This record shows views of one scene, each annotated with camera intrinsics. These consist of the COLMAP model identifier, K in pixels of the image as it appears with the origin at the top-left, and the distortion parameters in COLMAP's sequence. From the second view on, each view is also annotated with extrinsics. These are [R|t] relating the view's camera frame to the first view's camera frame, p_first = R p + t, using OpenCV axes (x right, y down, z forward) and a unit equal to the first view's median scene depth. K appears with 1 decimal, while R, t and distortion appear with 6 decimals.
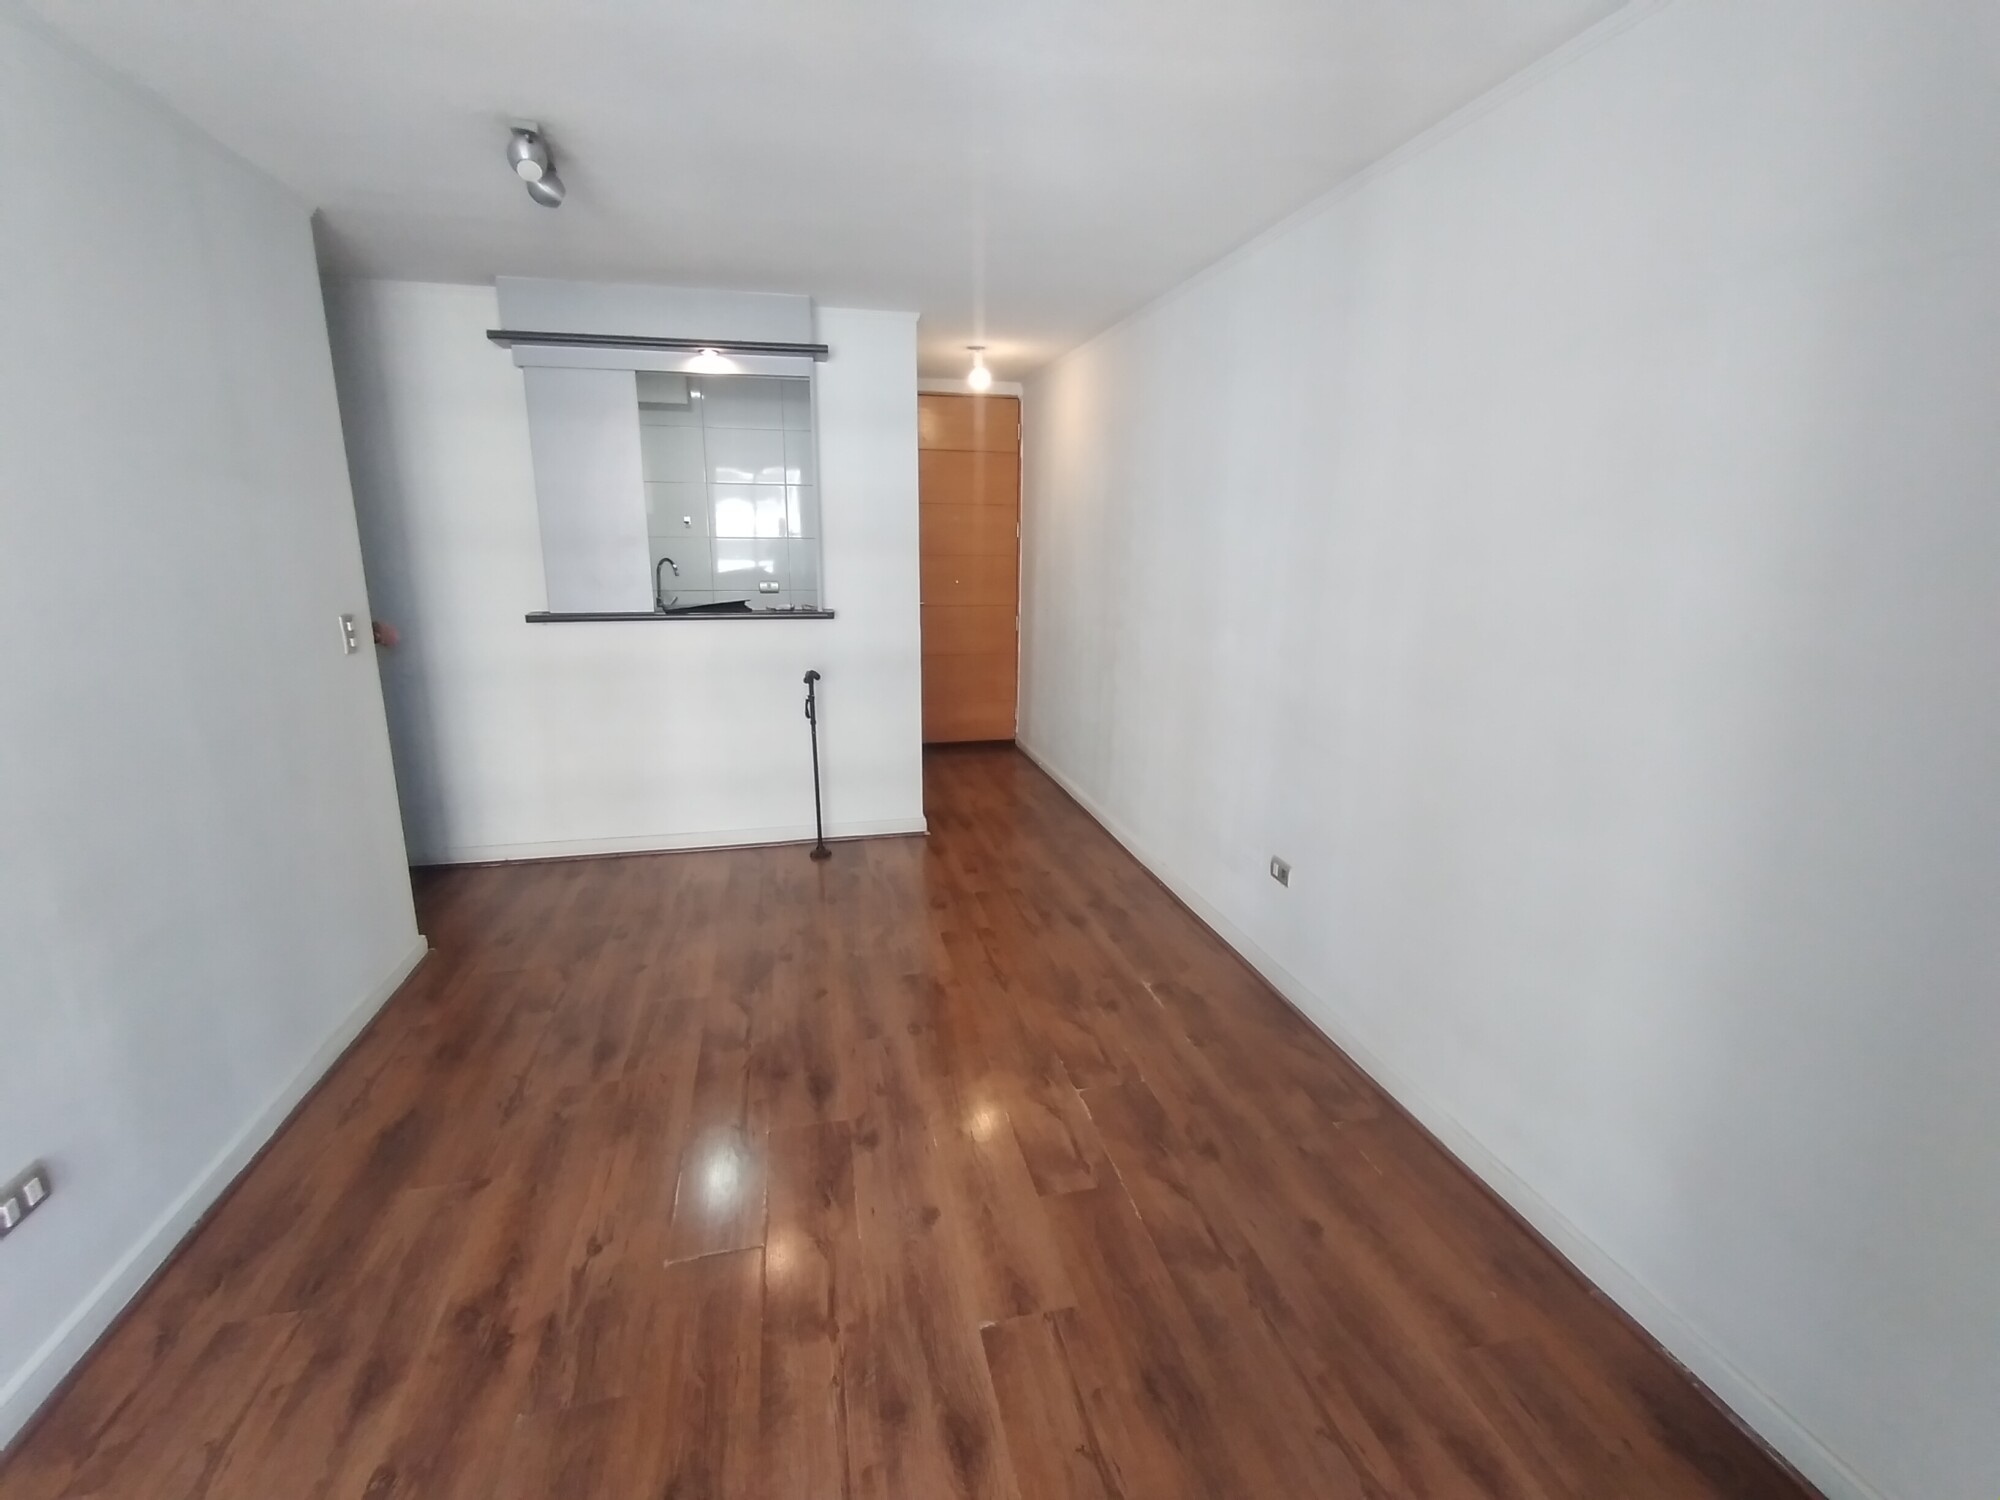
lens RADIAL K [[906.7, 0, 1004.6], [0, 906.7, 749.6], [0, 0, 1]] dist [0.000471, -0.000654]
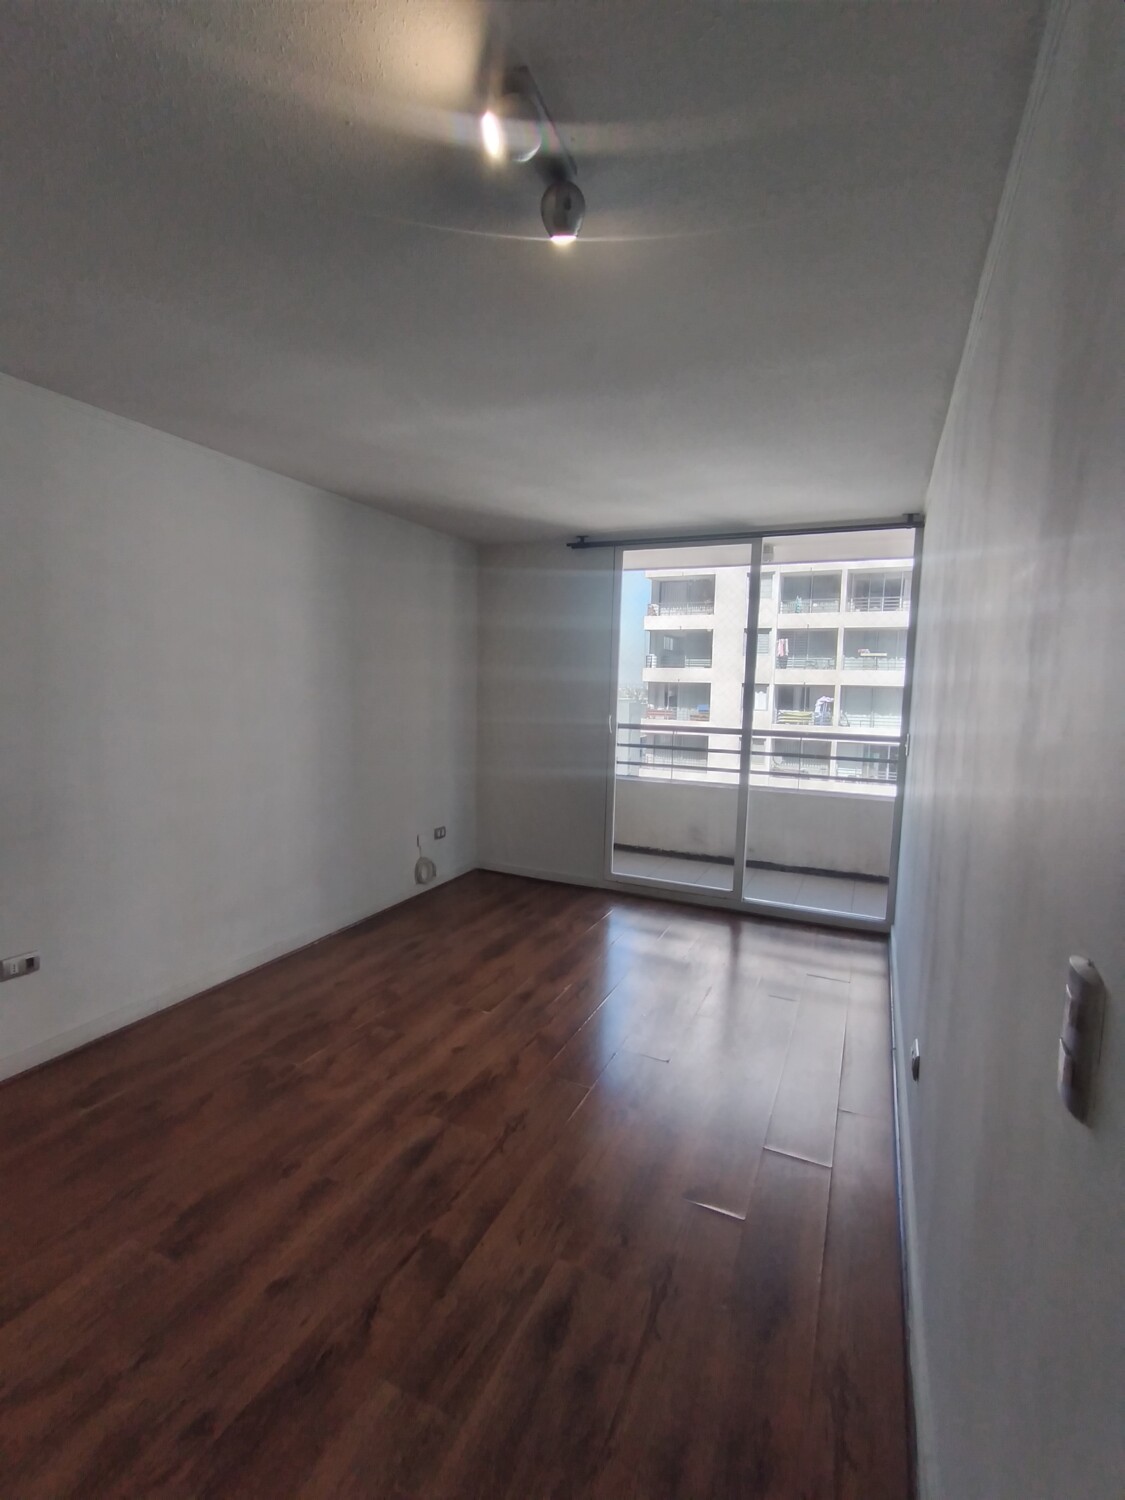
lens RADIAL K [[680.0, 0, 573.4], [0, 680.0, 756.6], [0, 0, 1]] dist [0.000471, -0.000654]
pose [[-0.799564, -0.091936, 0.593502, -0.710829], [0.107292, 0.950451, 0.291773, -0.277897], [-0.590919, 0.296969, -0.750083, 1.209525]]
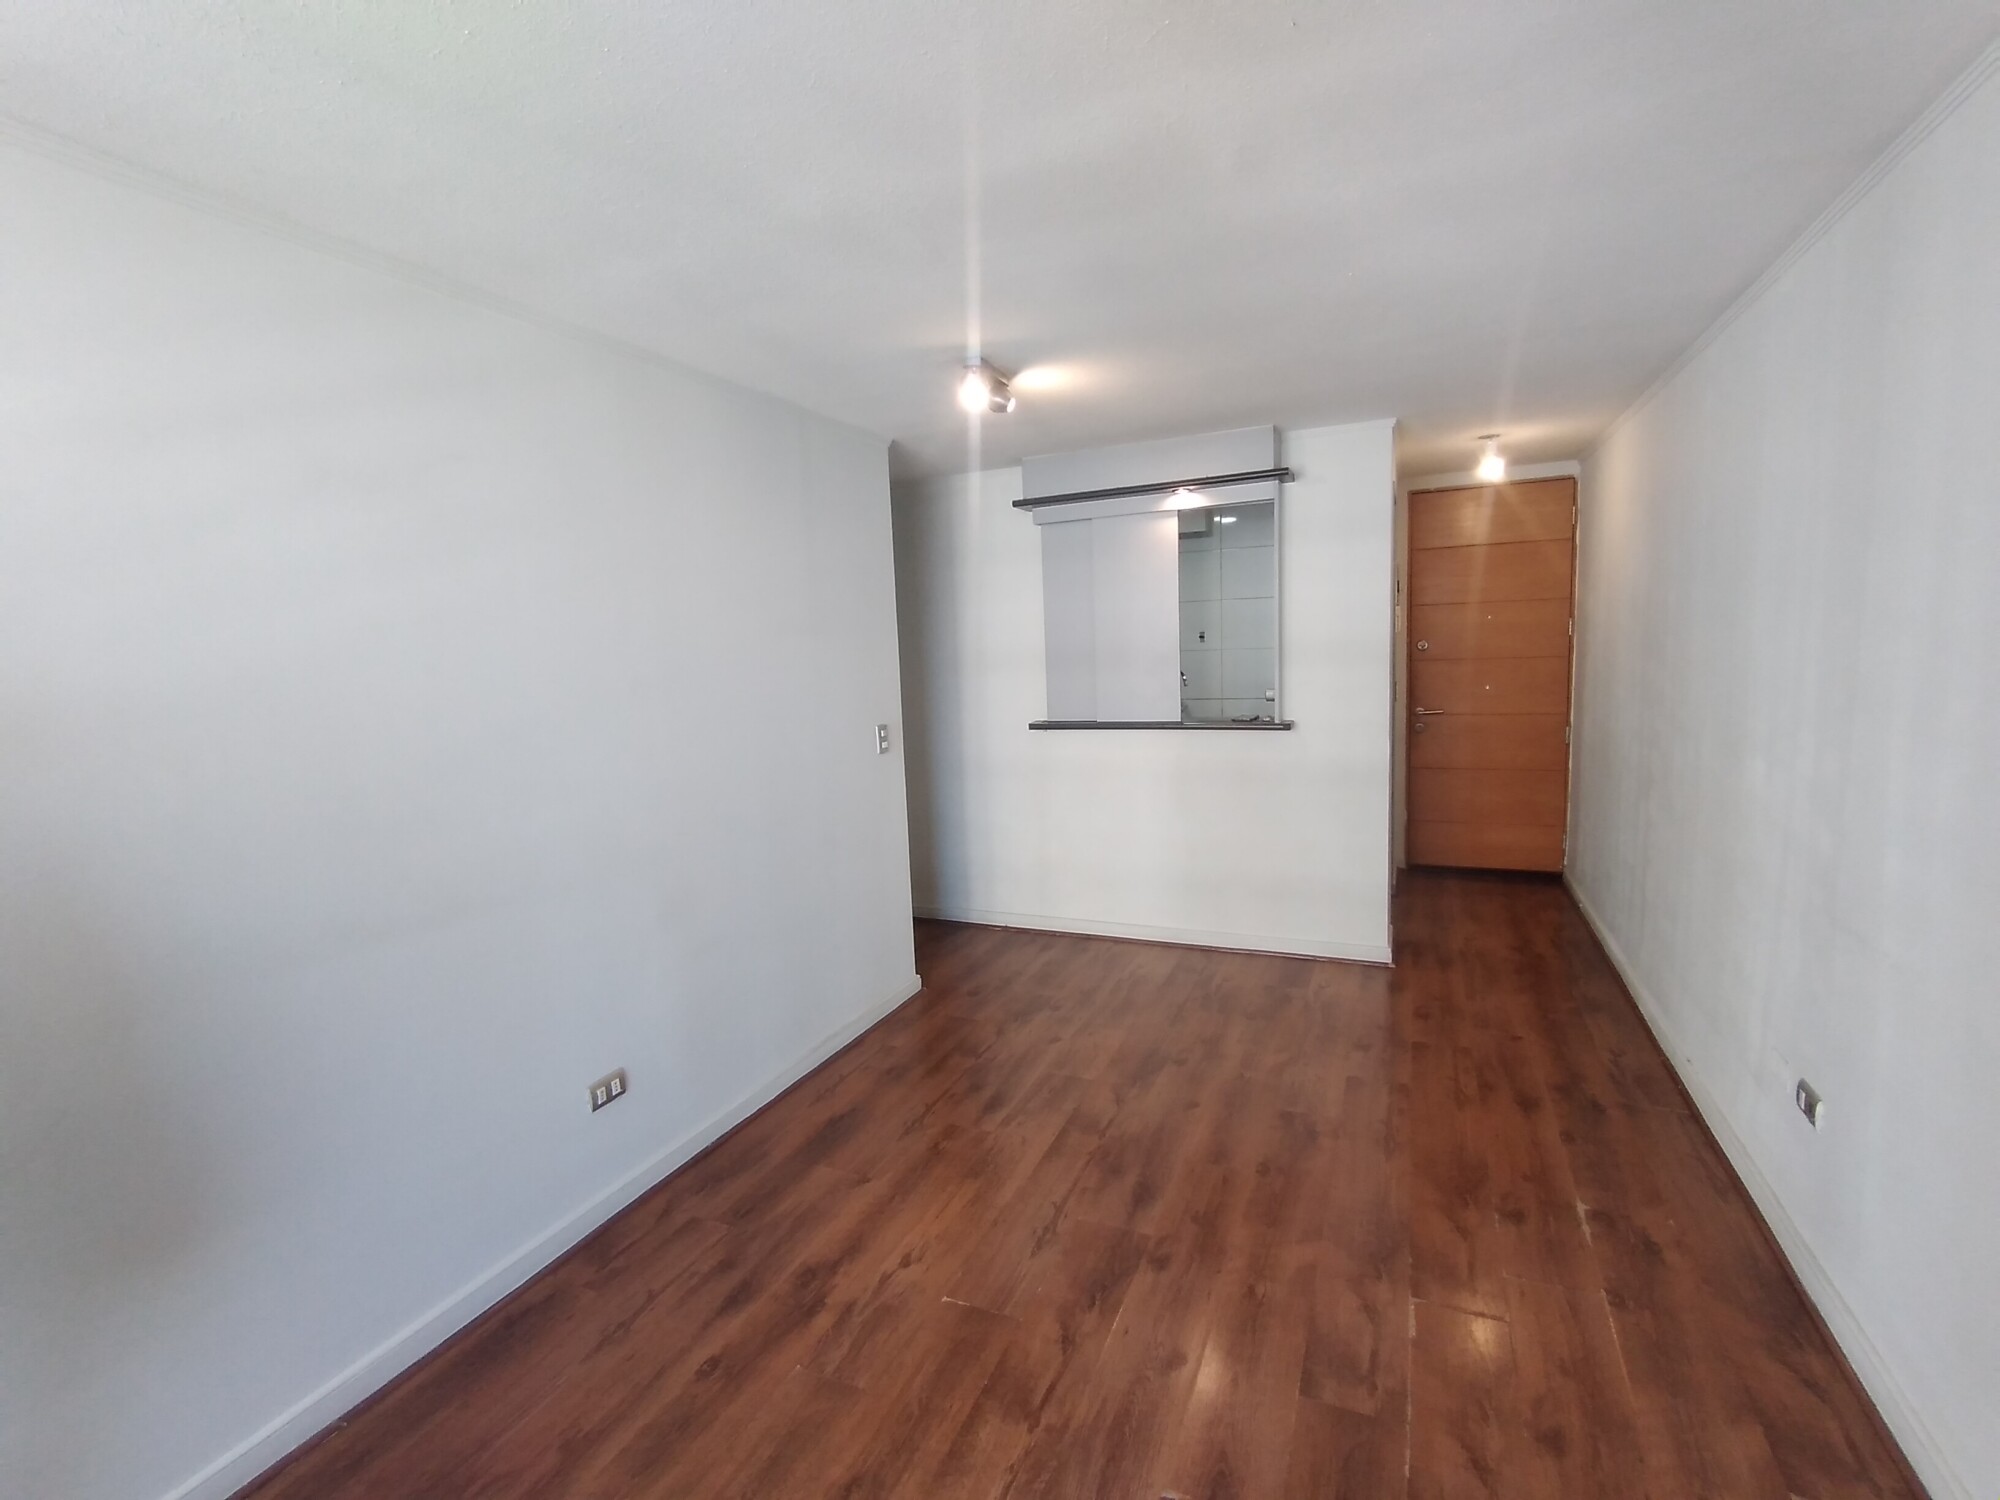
lens RADIAL K [[906.7, 0, 1004.6], [0, 906.7, 749.6], [0, 0, 1]] dist [0.000471, -0.000654]
pose [[0.794999, 0.030572, -0.605840, 0.240005], [-0.095242, 0.992633, -0.074889, -0.027517], [0.599088, 0.117238, 0.792054, 0.040091]]
